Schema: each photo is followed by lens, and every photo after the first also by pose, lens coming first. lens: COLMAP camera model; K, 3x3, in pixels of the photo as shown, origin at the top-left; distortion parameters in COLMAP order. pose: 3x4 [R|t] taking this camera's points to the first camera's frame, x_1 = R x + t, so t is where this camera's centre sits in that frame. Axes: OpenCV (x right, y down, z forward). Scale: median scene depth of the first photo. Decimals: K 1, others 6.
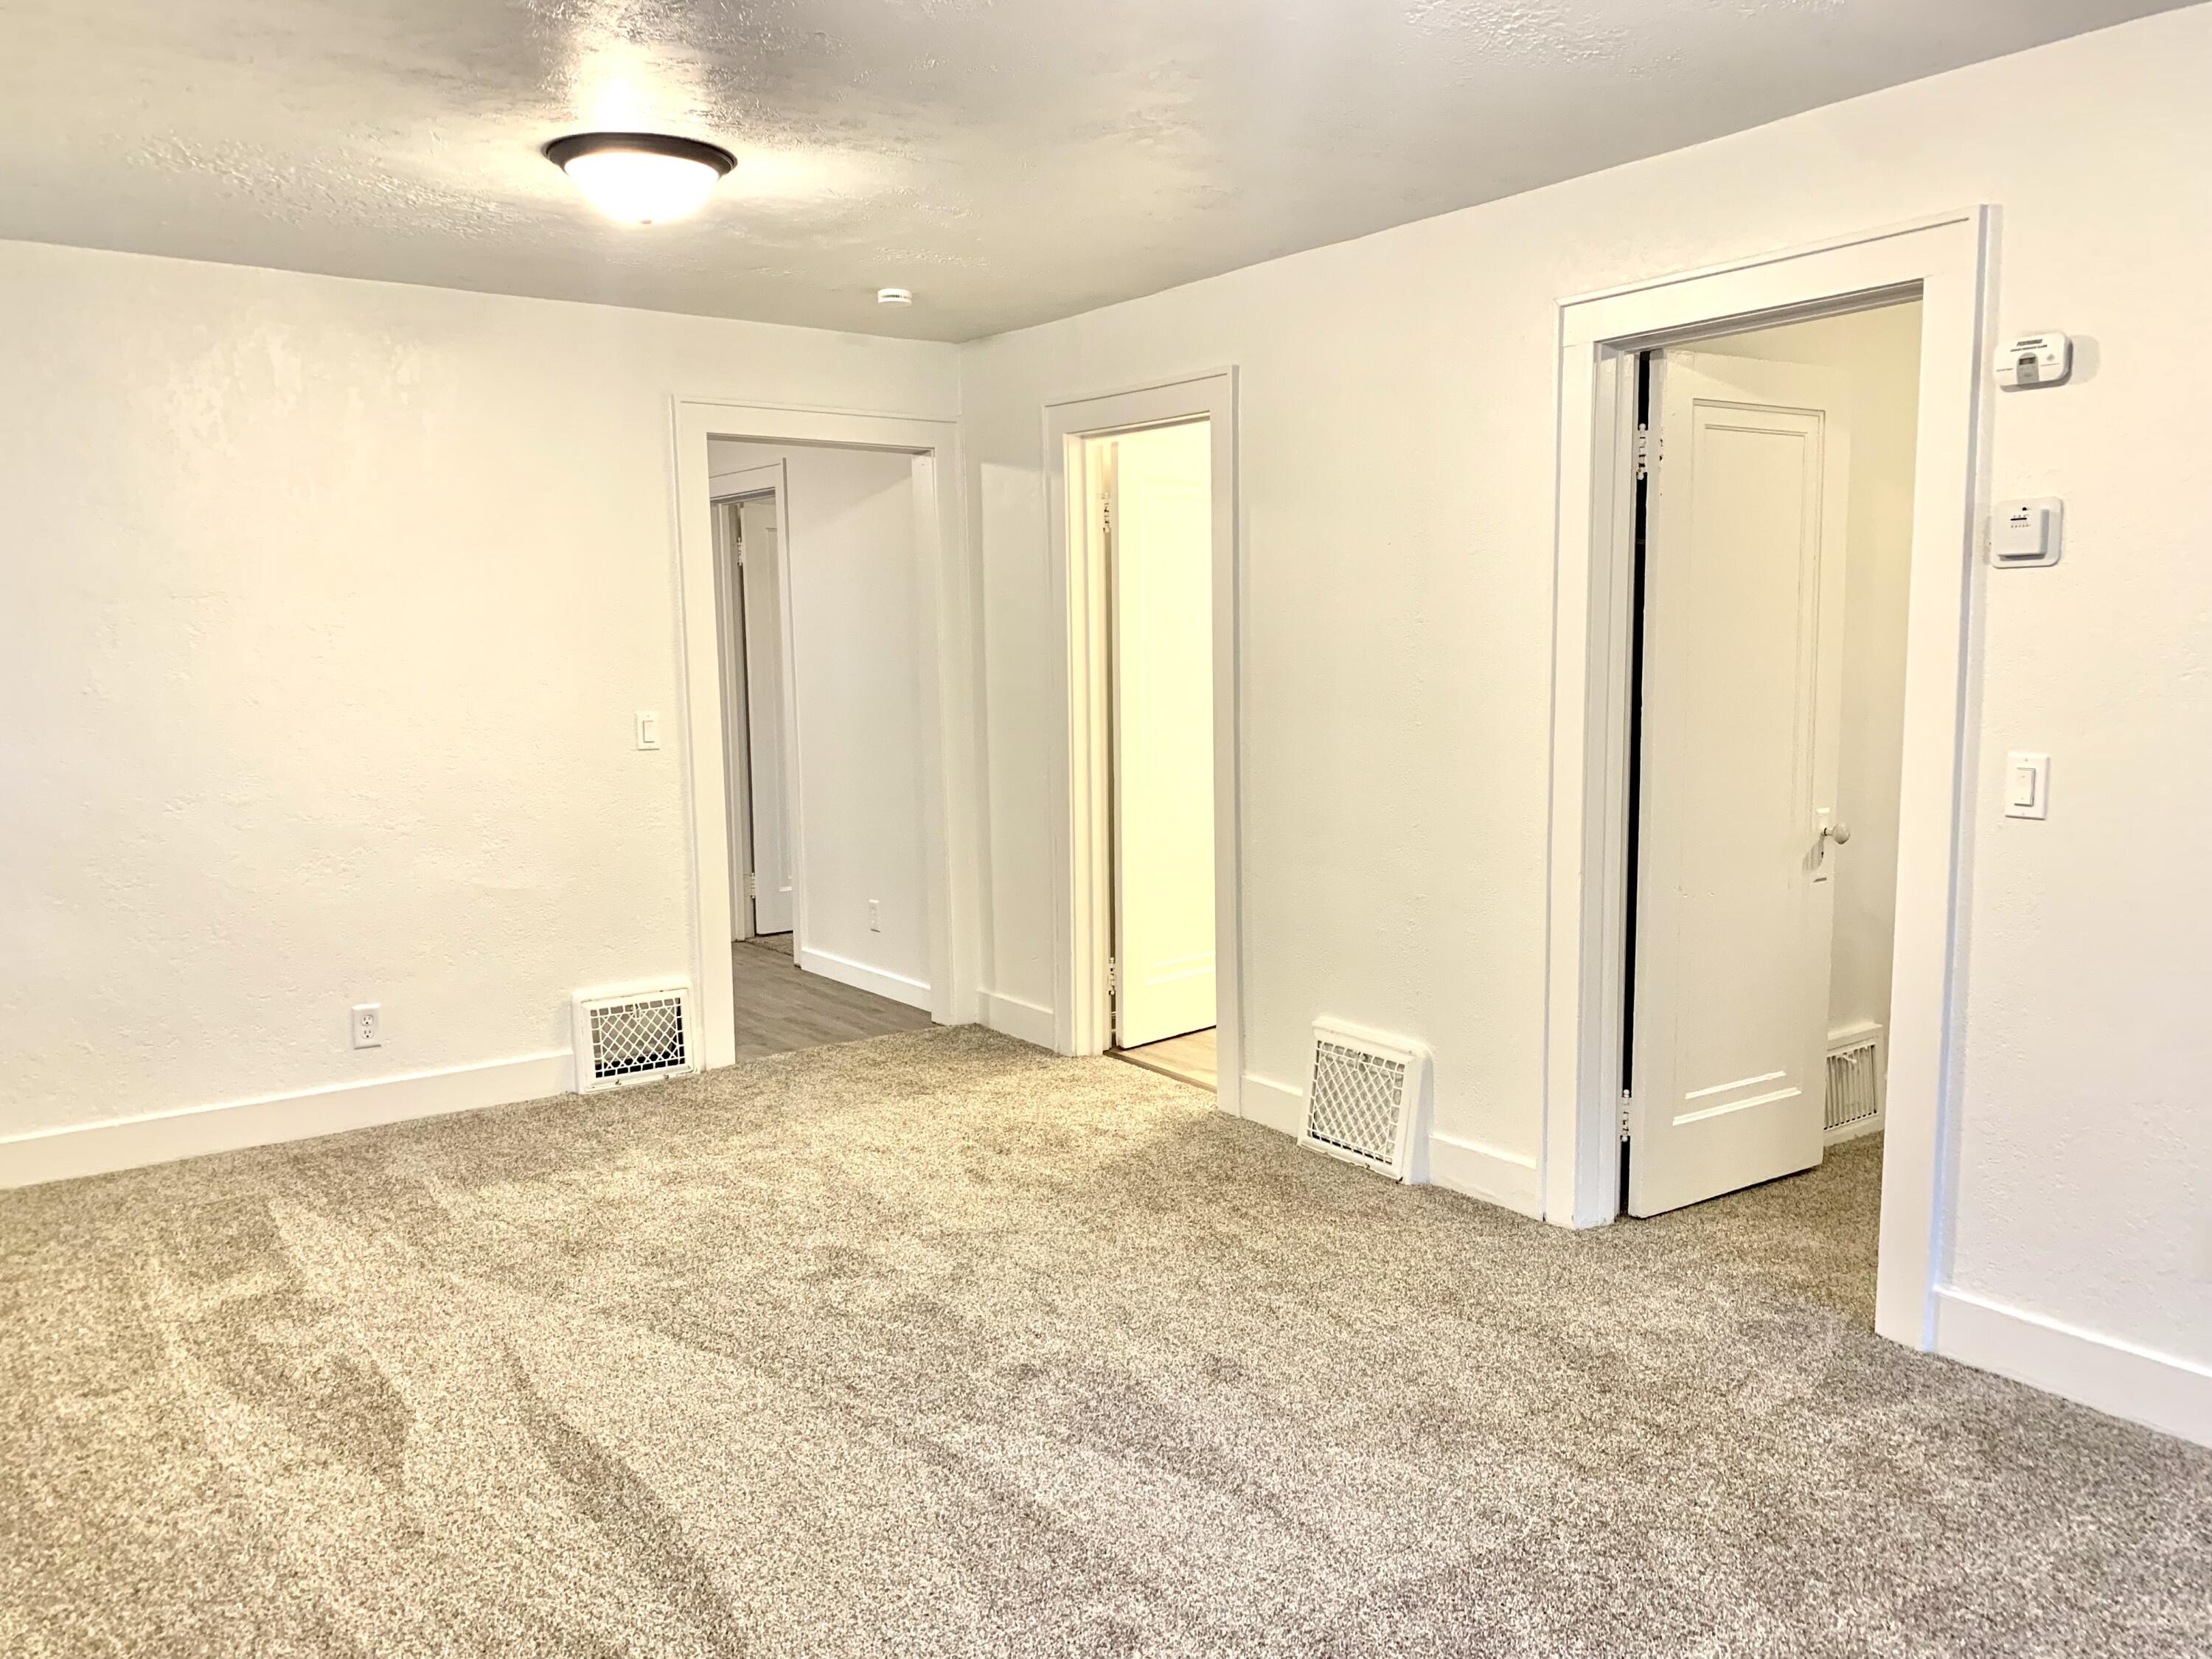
lens RADIAL K [[1651.8, 0, 1106.0], [0, 1651.8, 829.5], [0, 0, 1]] dist [0.108136, -0.217885]
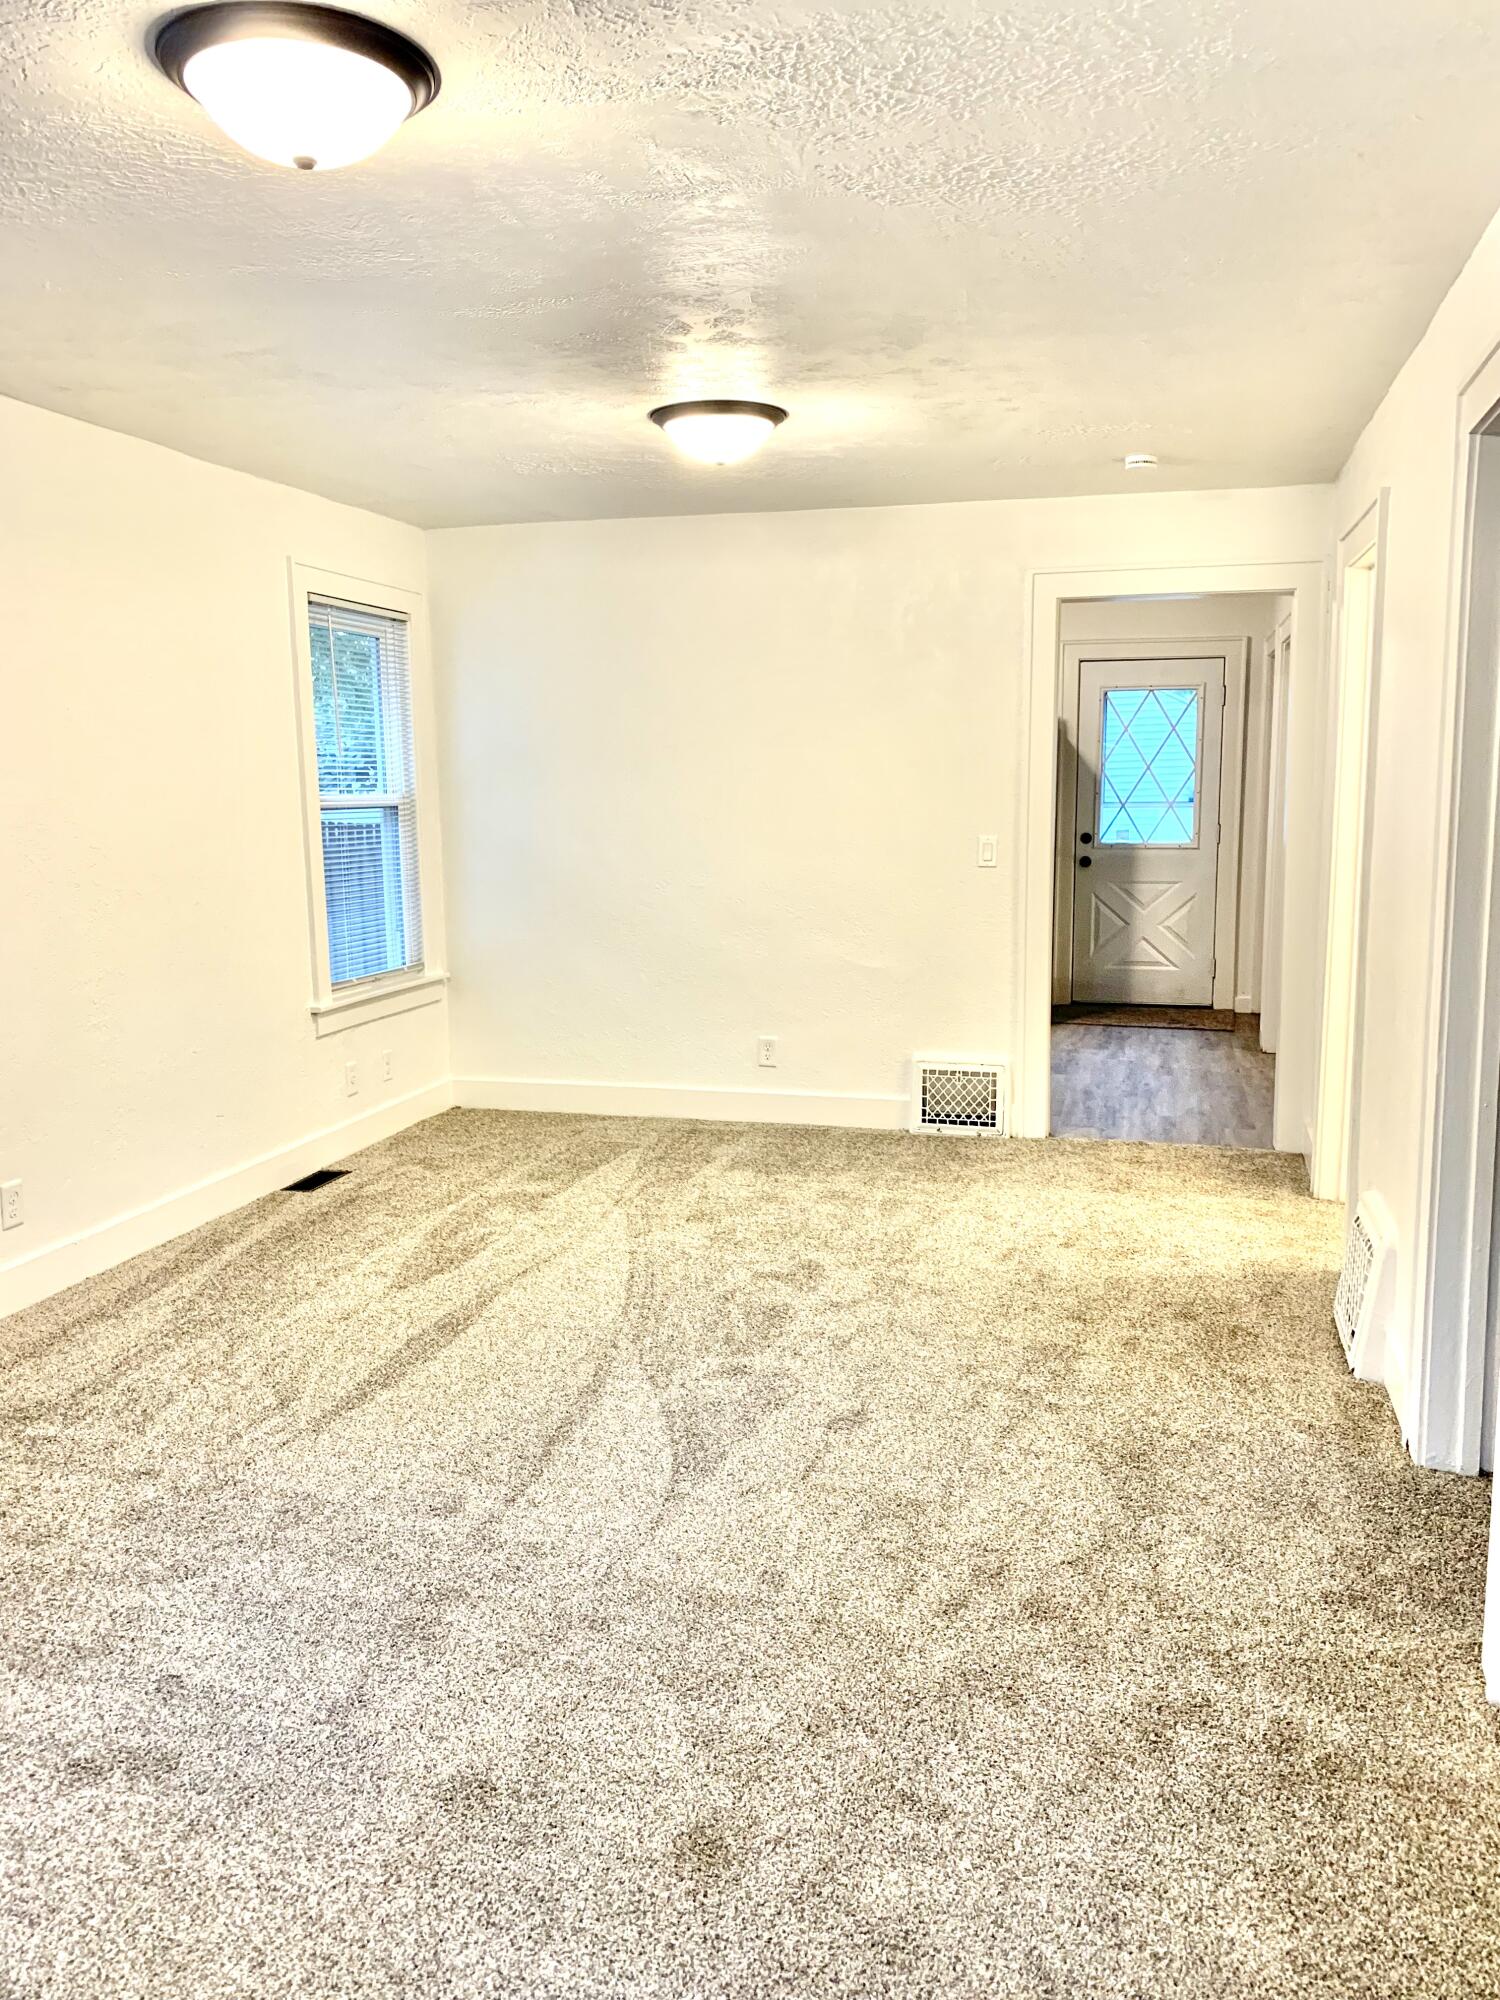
lens RADIAL K [[1493.5, 0, 761.3], [0, 1493.5, 956.0], [0, 0, 1]] dist [0.108136, -0.217885]
pose [[0.661760, 0.105019, -0.742323, 0.525946], [-0.096971, 0.993813, 0.054150, -0.031670], [0.743418, 0.036149, 0.667850, 0.169415]]
